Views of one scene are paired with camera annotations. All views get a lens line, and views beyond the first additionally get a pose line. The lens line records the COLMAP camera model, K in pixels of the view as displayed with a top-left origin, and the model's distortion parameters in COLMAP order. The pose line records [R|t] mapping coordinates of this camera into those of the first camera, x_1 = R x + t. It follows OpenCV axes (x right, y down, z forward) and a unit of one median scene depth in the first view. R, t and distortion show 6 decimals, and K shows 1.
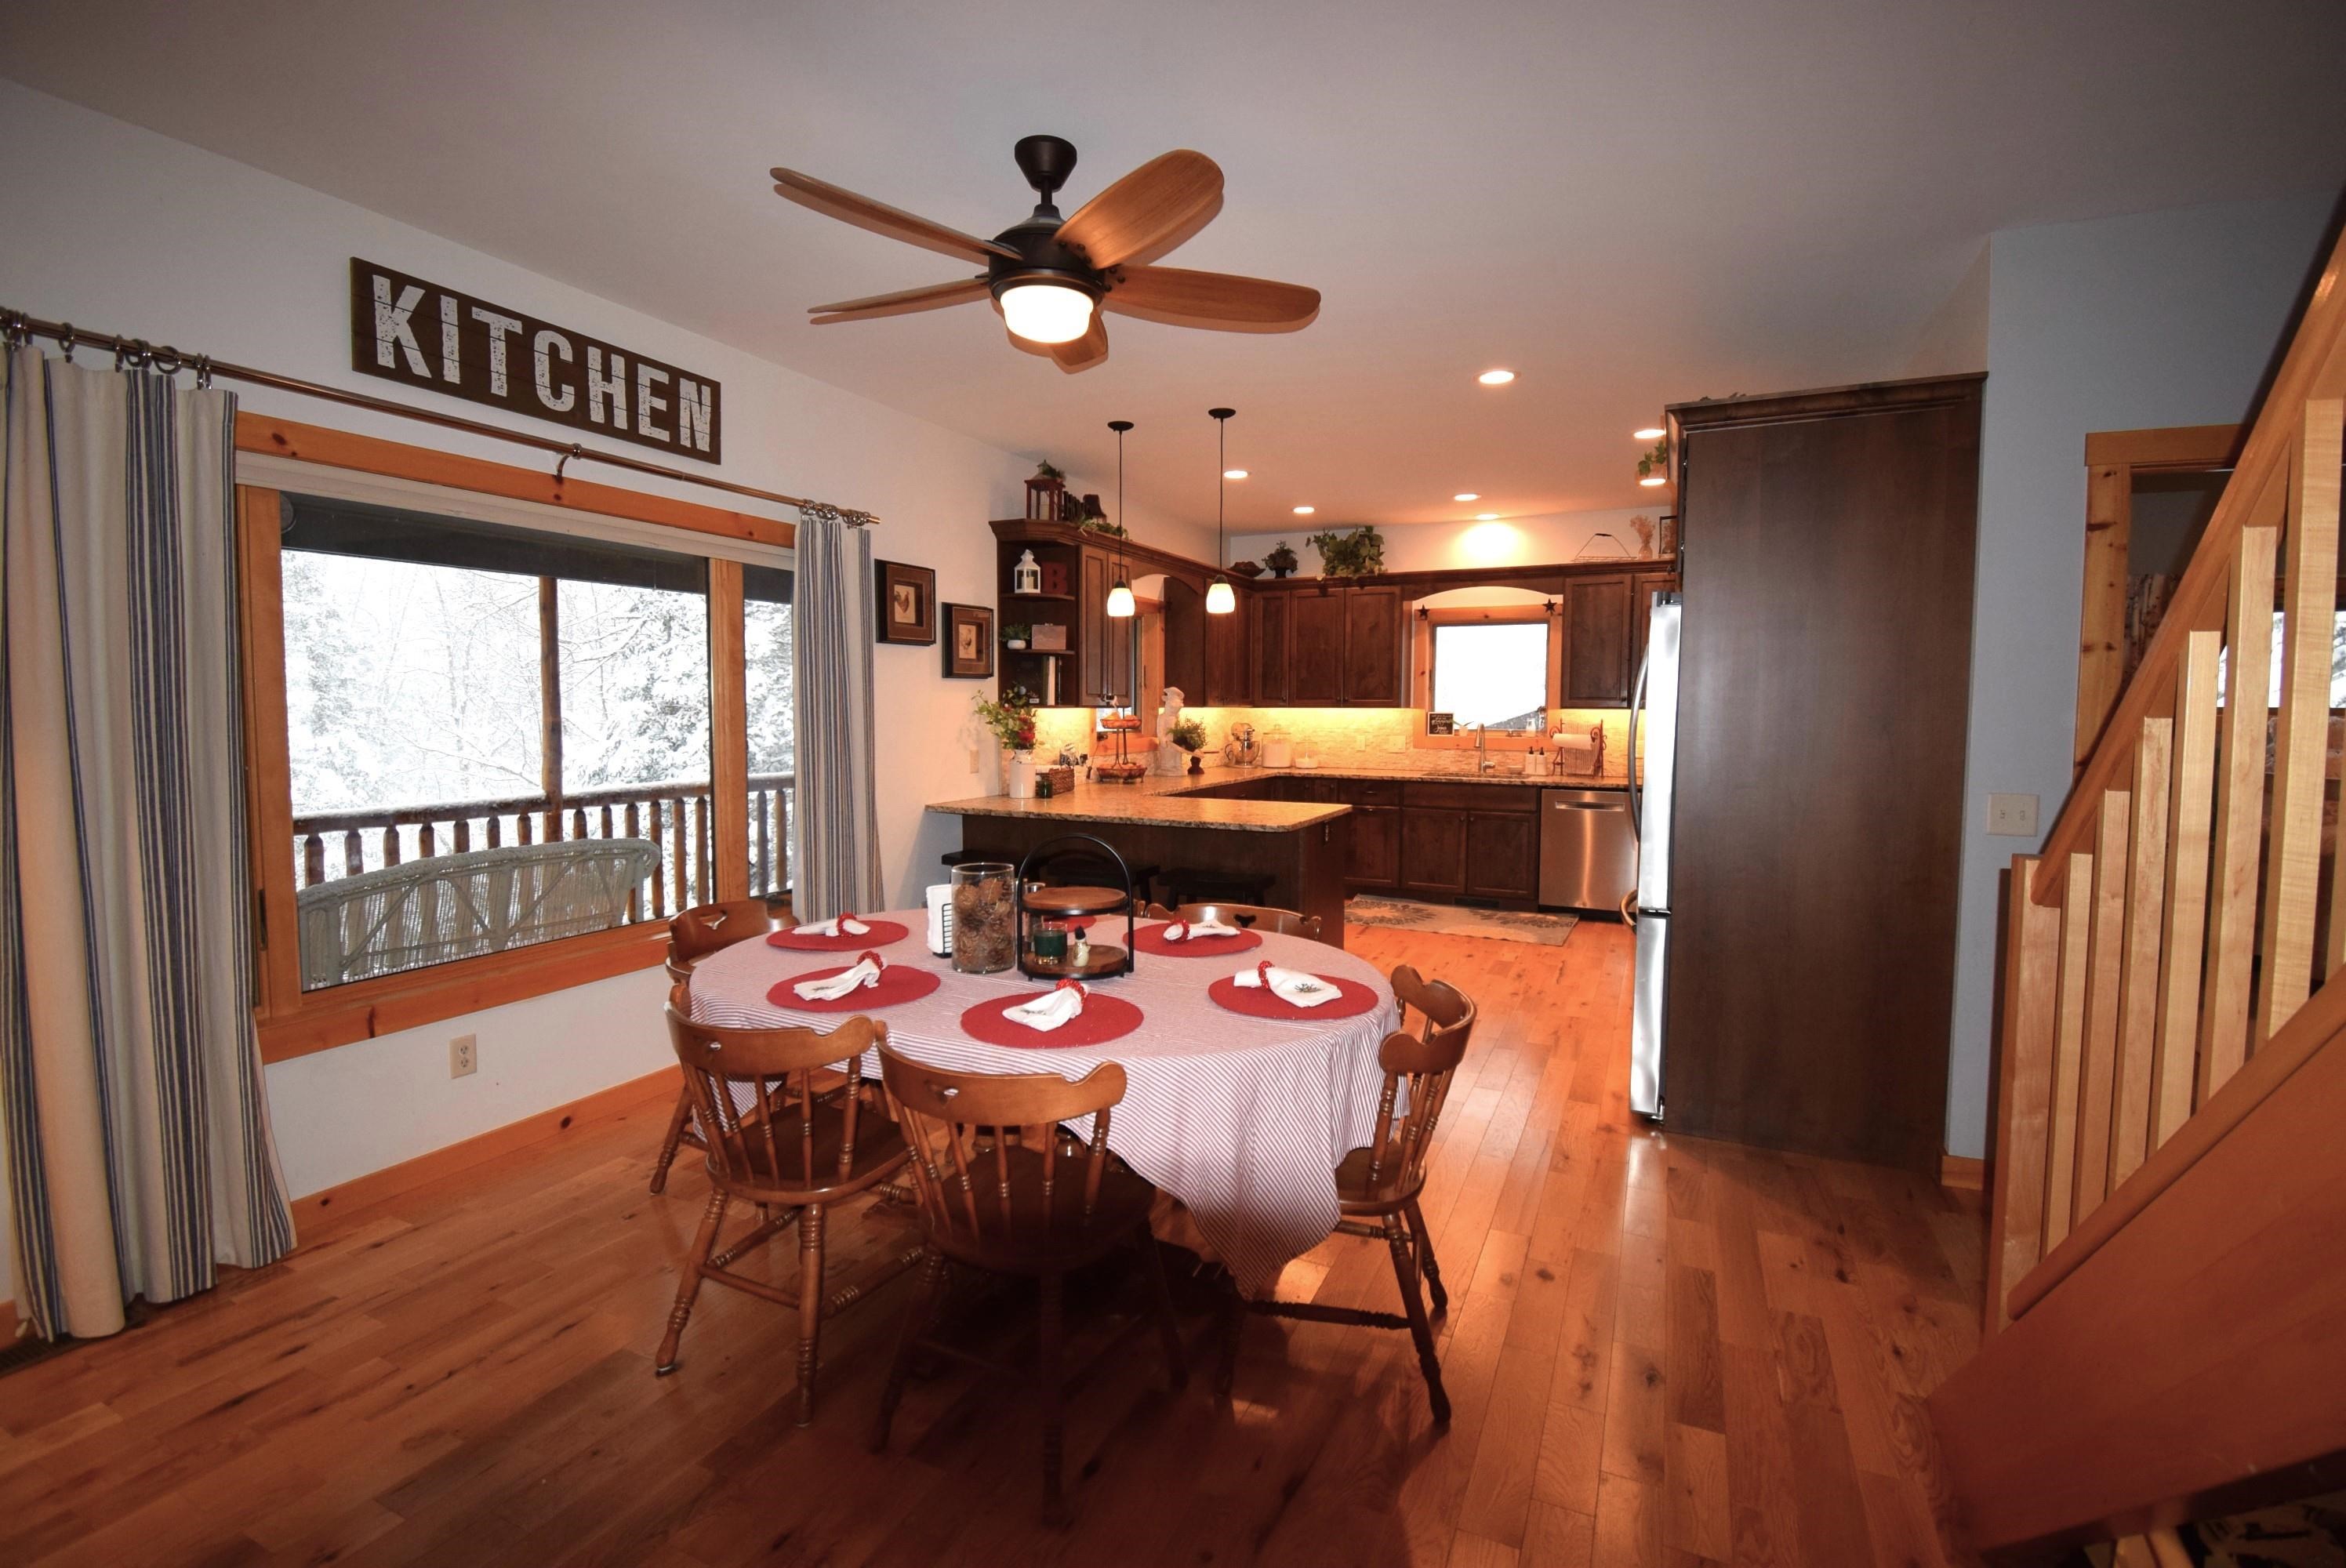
lens RADIAL K [[1027.8, 0, 1175.0], [0, 1027.8, 768.2], [0, 0, 1]] dist [0.023474, -0.028843]
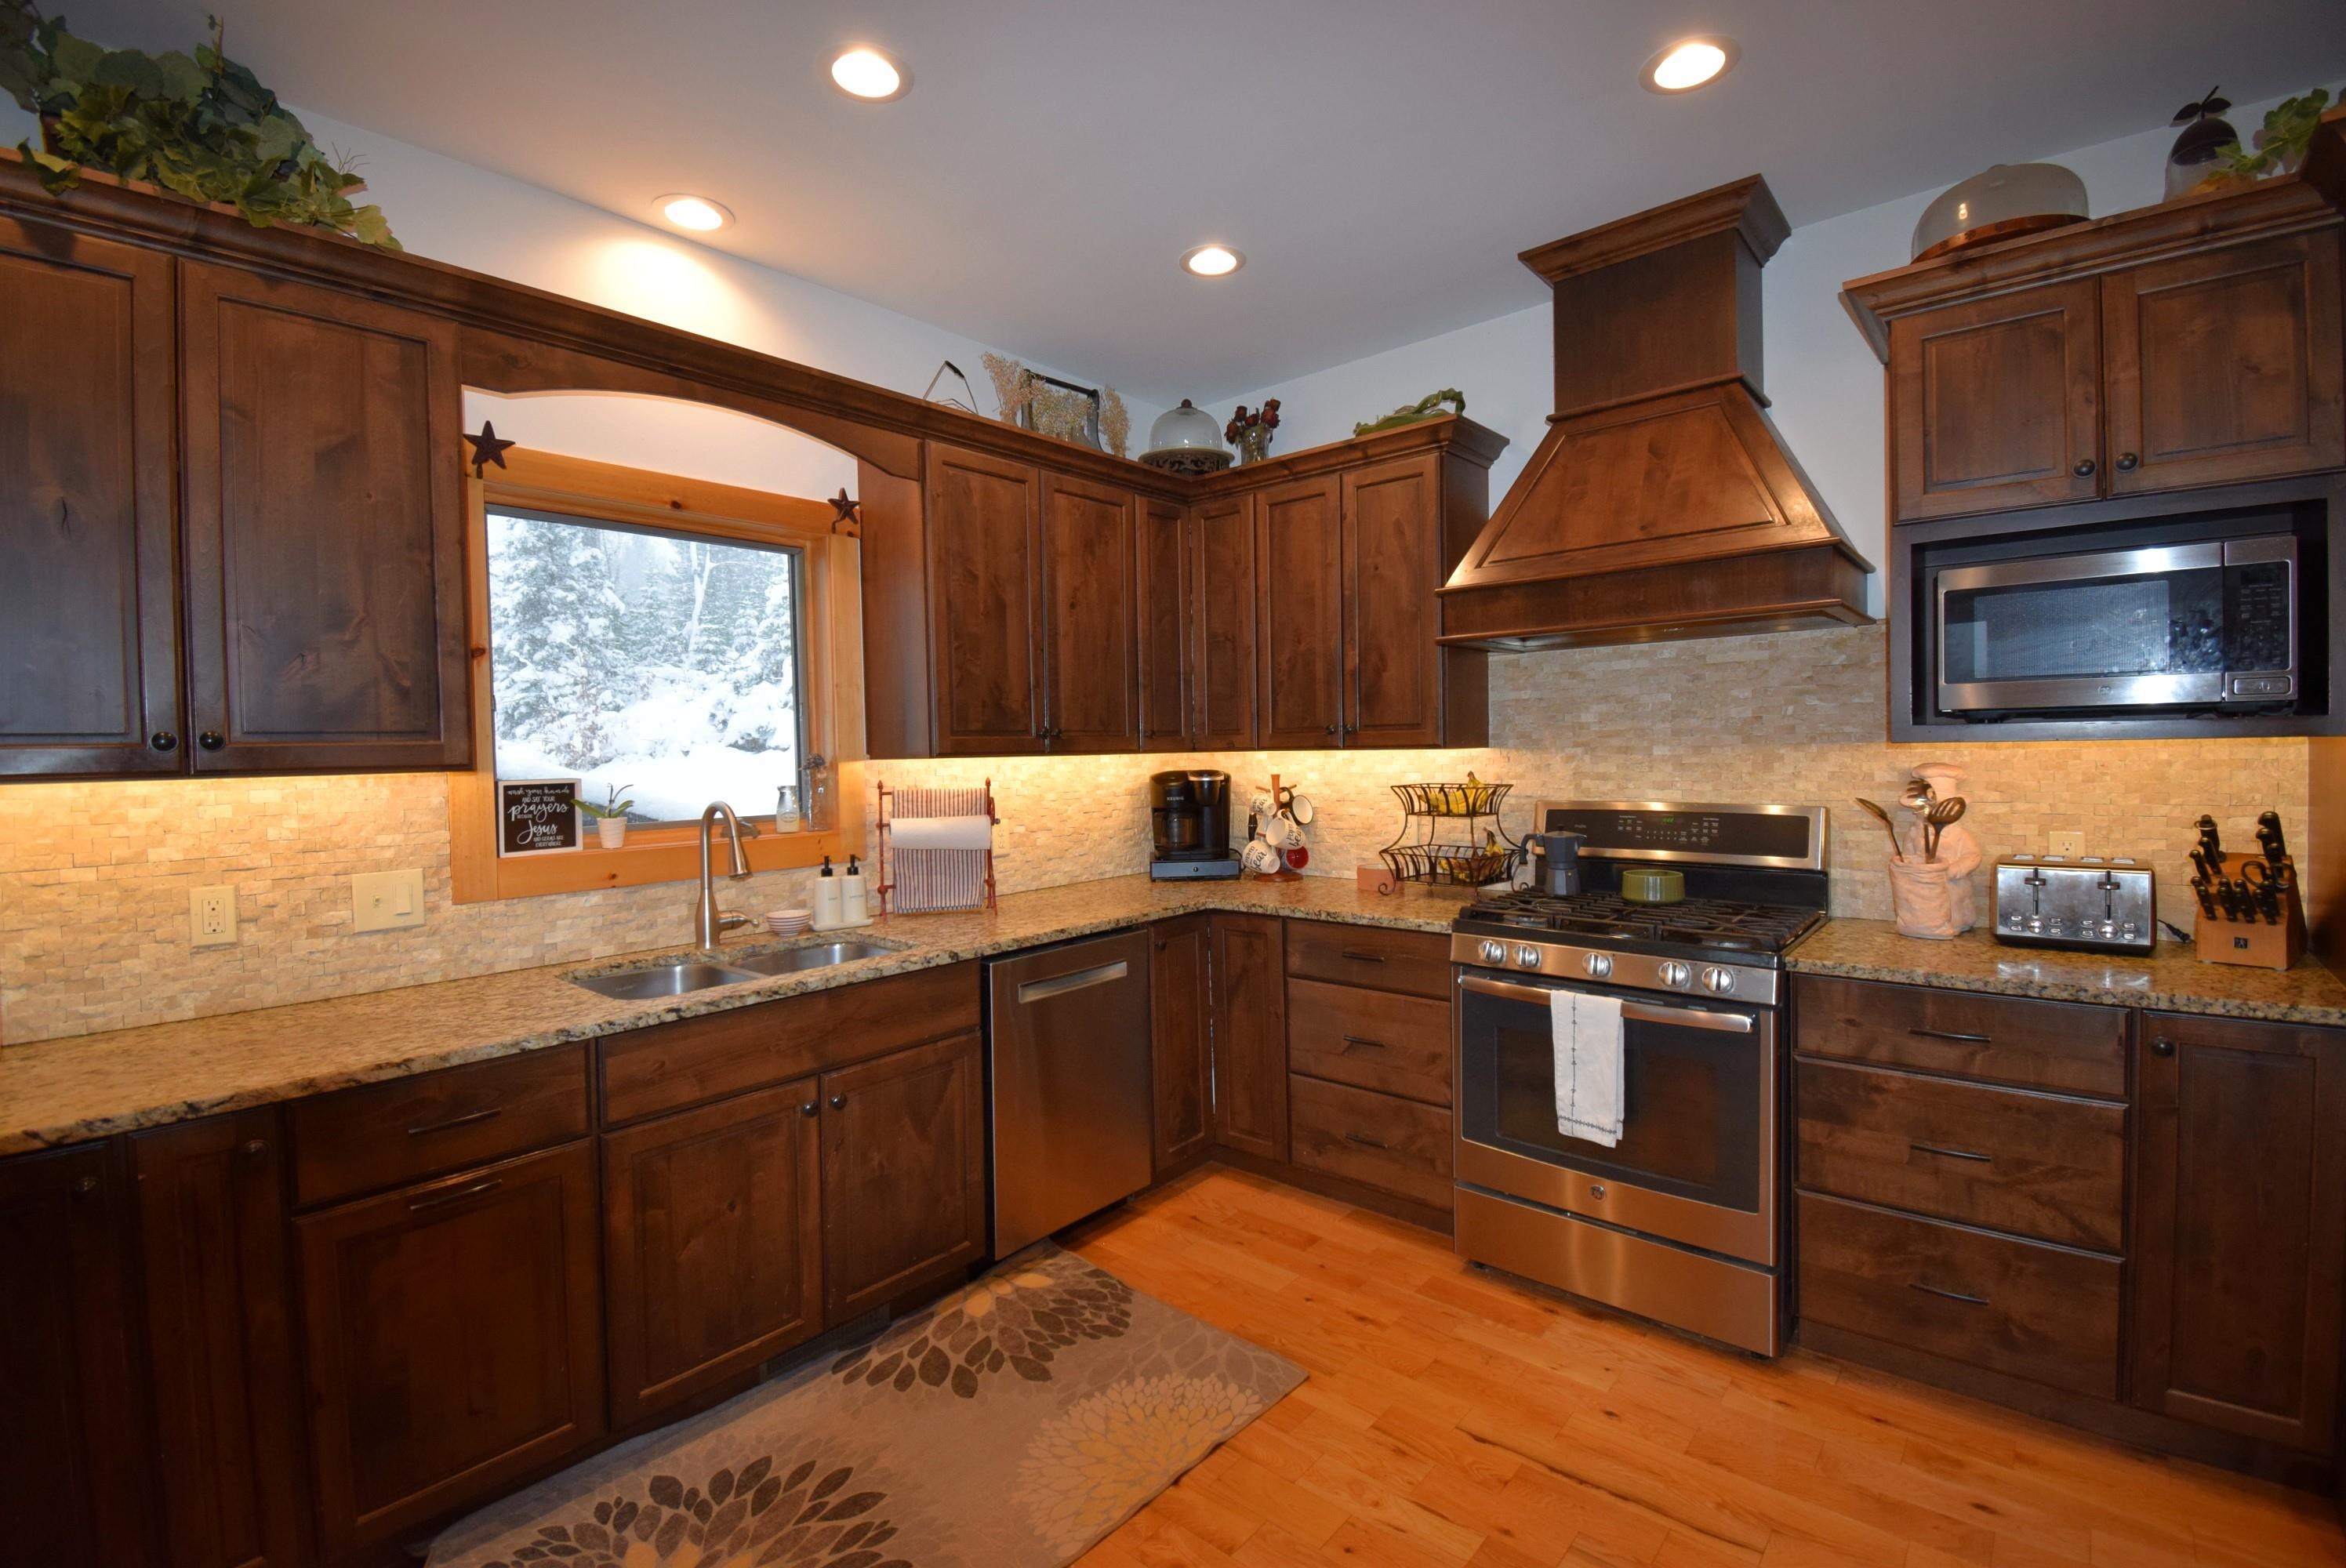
lens RADIAL K [[1027.8, 0, 1175.0], [0, 1027.8, 768.2], [0, 0, 1]] dist [0.023474, -0.028843]
pose [[0.268360, -0.026939, 0.962942, 0.004648], [0.078691, 0.996881, 0.005958, -0.060359], [-0.960099, 0.074176, 0.269642, 0.986161]]
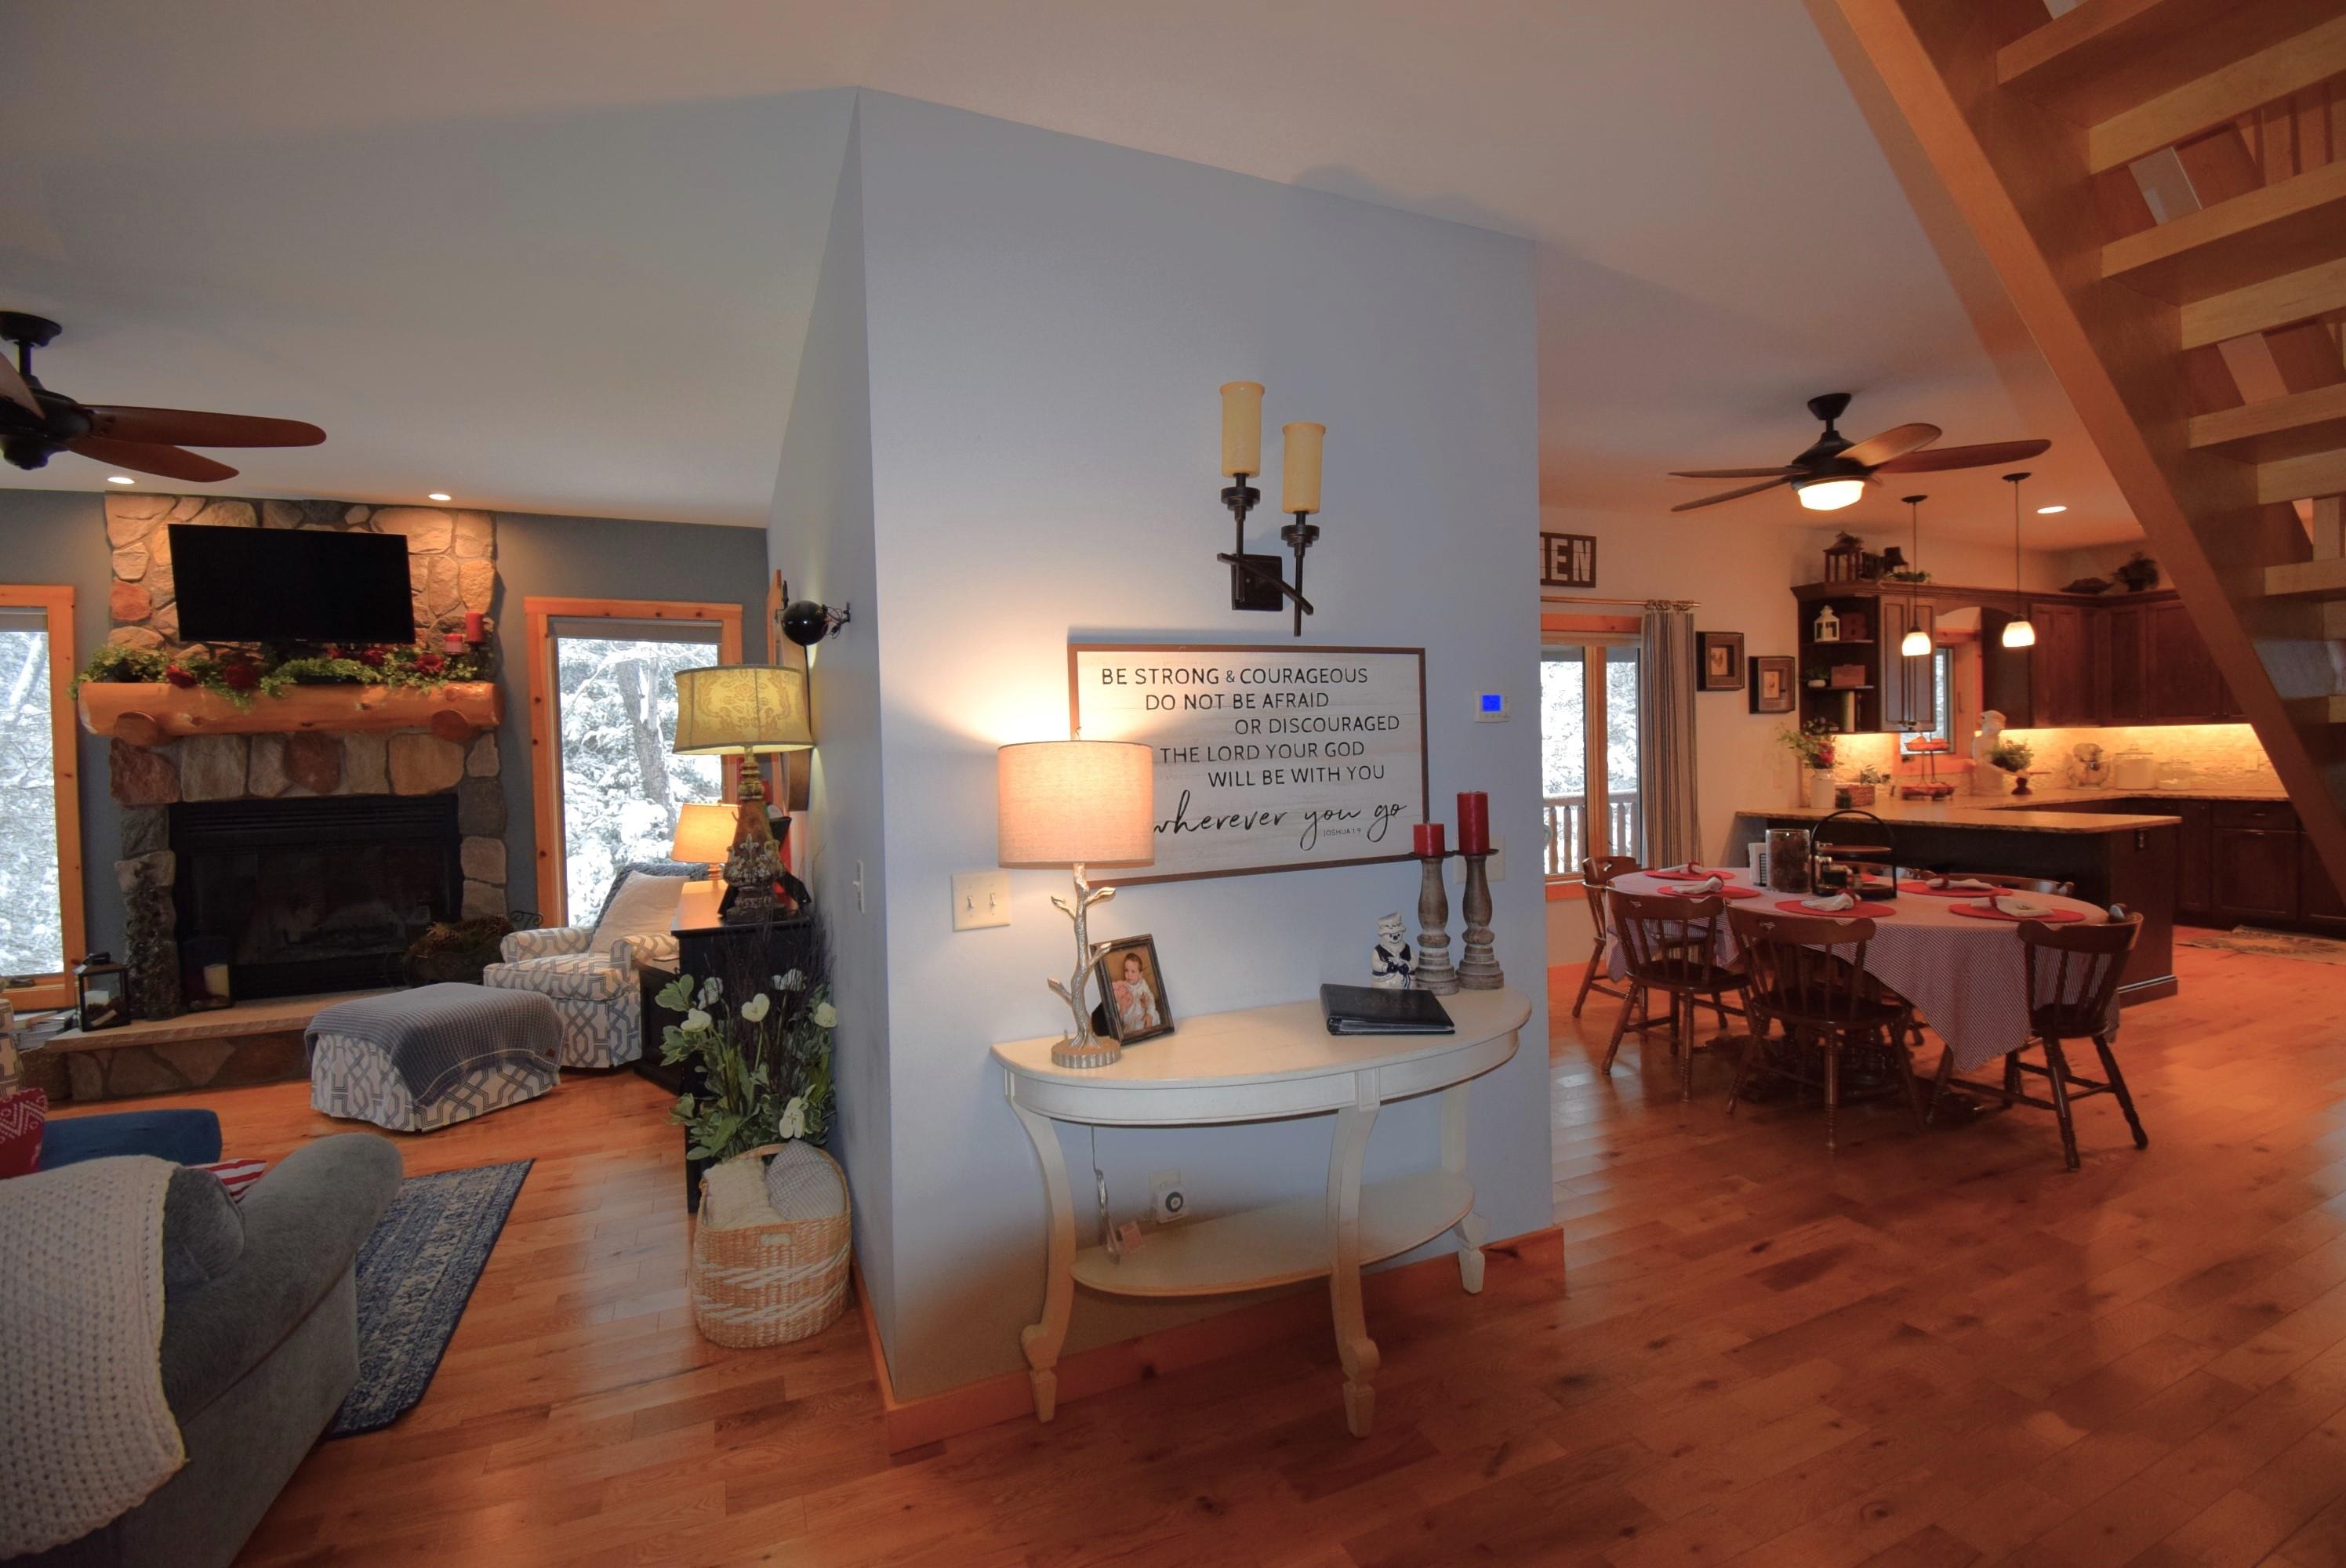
lens RADIAL K [[1027.8, 0, 1175.0], [0, 1027.8, 768.2], [0, 0, 1]] dist [0.023474, -0.028843]
pose [[0.754416, -0.010739, -0.656309, 0.074566], [-0.011771, 0.999484, -0.029884, 0.025928], [0.656291, 0.030270, 0.753900, -0.418055]]
